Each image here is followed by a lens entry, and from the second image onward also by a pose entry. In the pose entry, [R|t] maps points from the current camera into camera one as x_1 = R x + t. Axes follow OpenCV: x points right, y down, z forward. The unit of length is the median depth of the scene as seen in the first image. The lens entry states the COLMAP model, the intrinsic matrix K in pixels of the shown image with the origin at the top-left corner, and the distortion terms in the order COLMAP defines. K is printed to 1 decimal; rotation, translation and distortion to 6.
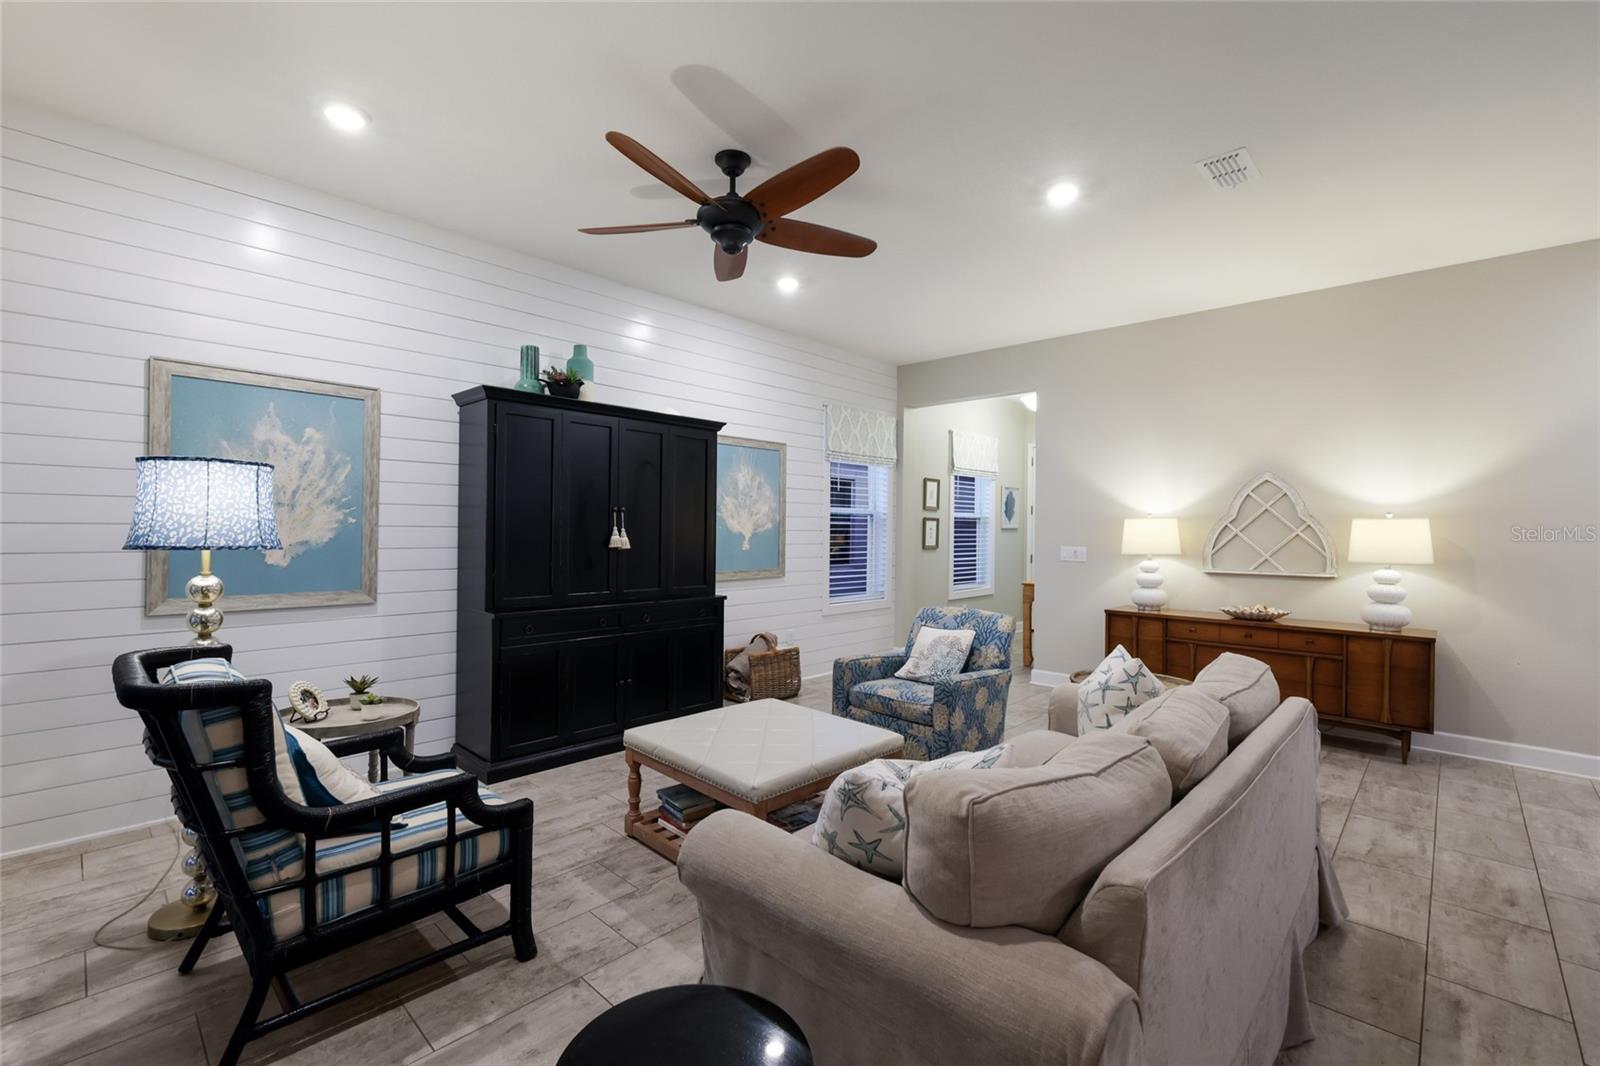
lens RADIAL K [[689.0, 0, 808.6], [0, 689.0, 529.1], [0, 0, 1]] dist [0.004078, 0.000012]
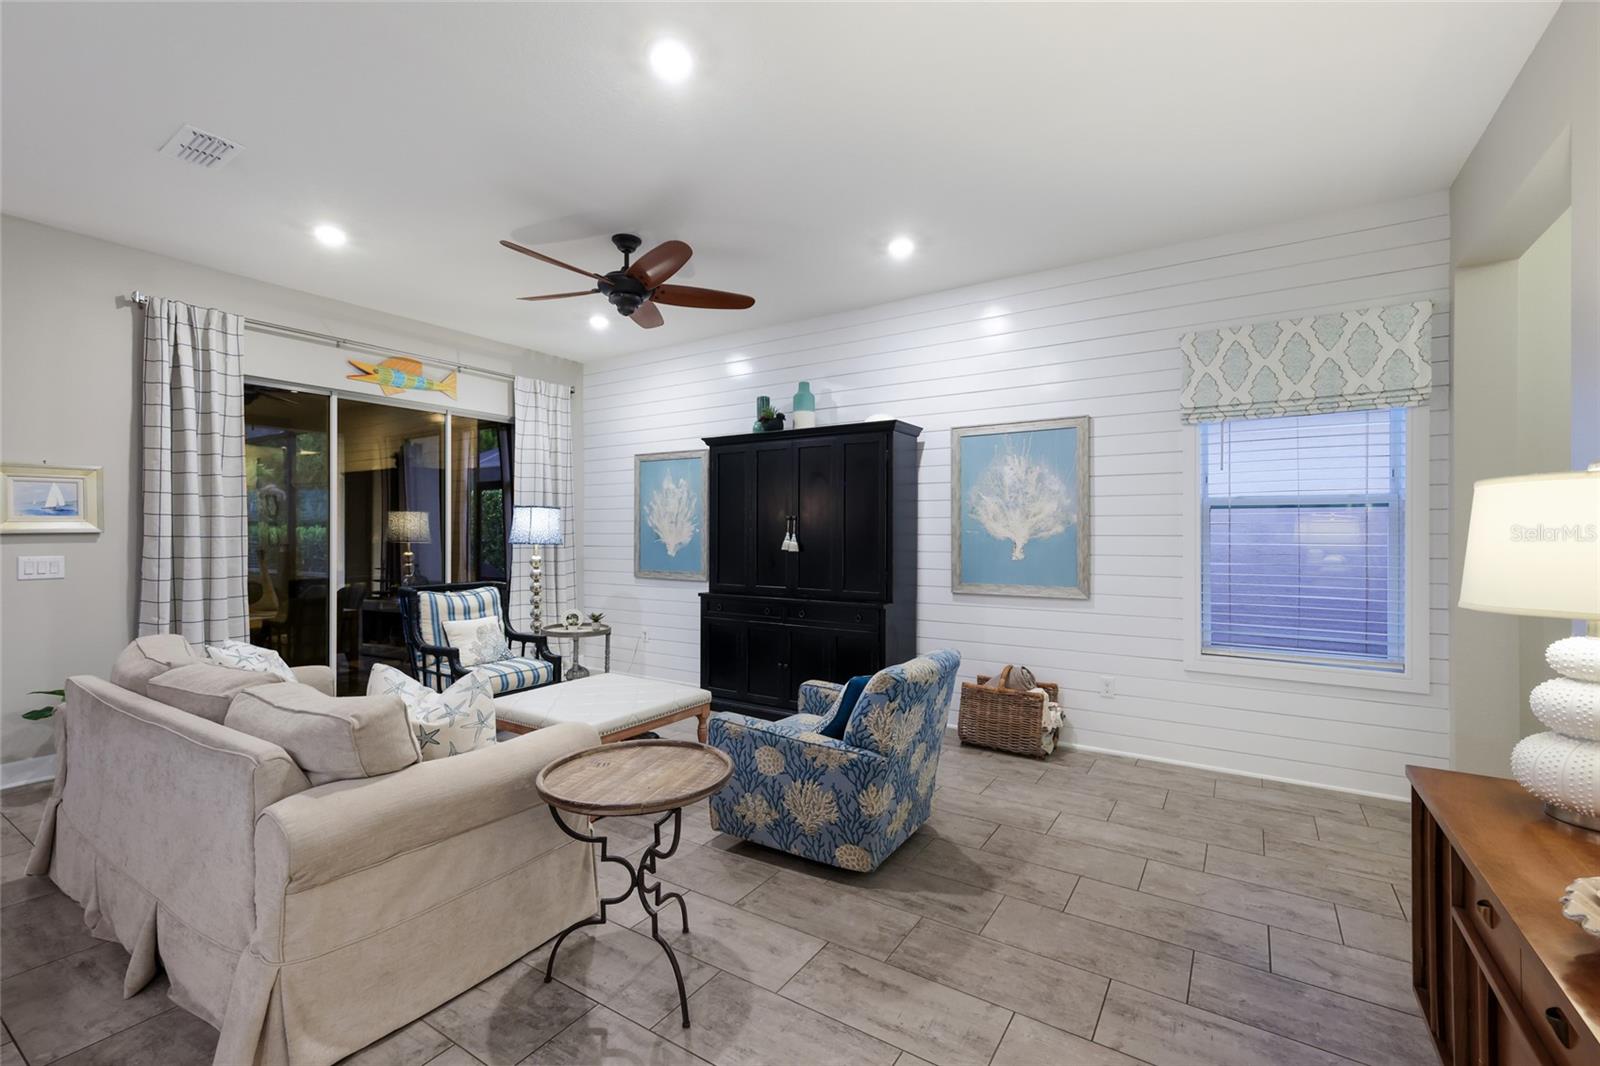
lens RADIAL K [[689.0, 0, 808.6], [0, 689.0, 529.1], [0, 0, 1]] dist [0.004078, 0.000012]
pose [[0.183176, -0.015902, -0.982951, 1.021763], [0.000910, 0.999871, -0.016007, 0.010979], [0.983080, 0.002037, 0.183167, 0.947103]]
